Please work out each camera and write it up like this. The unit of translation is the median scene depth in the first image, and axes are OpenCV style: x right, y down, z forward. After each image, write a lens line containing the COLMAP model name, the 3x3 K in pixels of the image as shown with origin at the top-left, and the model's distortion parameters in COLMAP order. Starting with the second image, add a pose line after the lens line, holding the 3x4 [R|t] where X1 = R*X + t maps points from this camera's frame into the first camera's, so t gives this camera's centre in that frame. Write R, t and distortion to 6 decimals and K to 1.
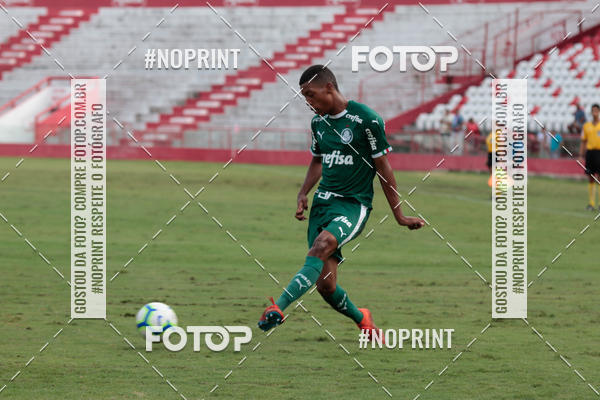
lens RADIAL K [[3341.5, 0, 300.0], [0, 3341.5, 200.0], [0, 0, 1]] dist [0.012671, 7.037010]
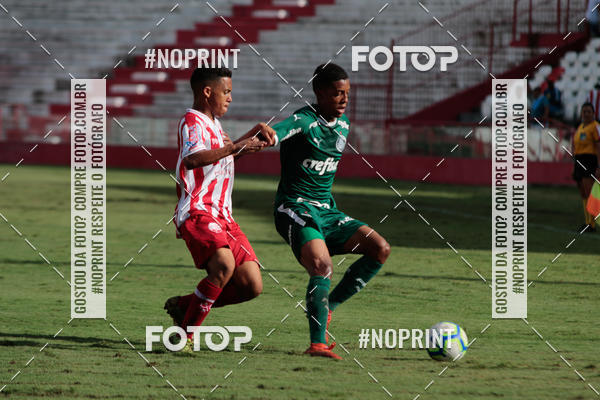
lens RADIAL K [[3341.5, 0, 300.0], [0, 3341.5, 200.0], [0, 0, 1]] dist [0.012671, 7.037010]
pose [[0.999939, 0.010813, 0.002186, 0.000043], [-0.010808, 0.999939, -0.002078, -0.004346], [-0.002208, 0.002054, 0.999995, 0.371652]]
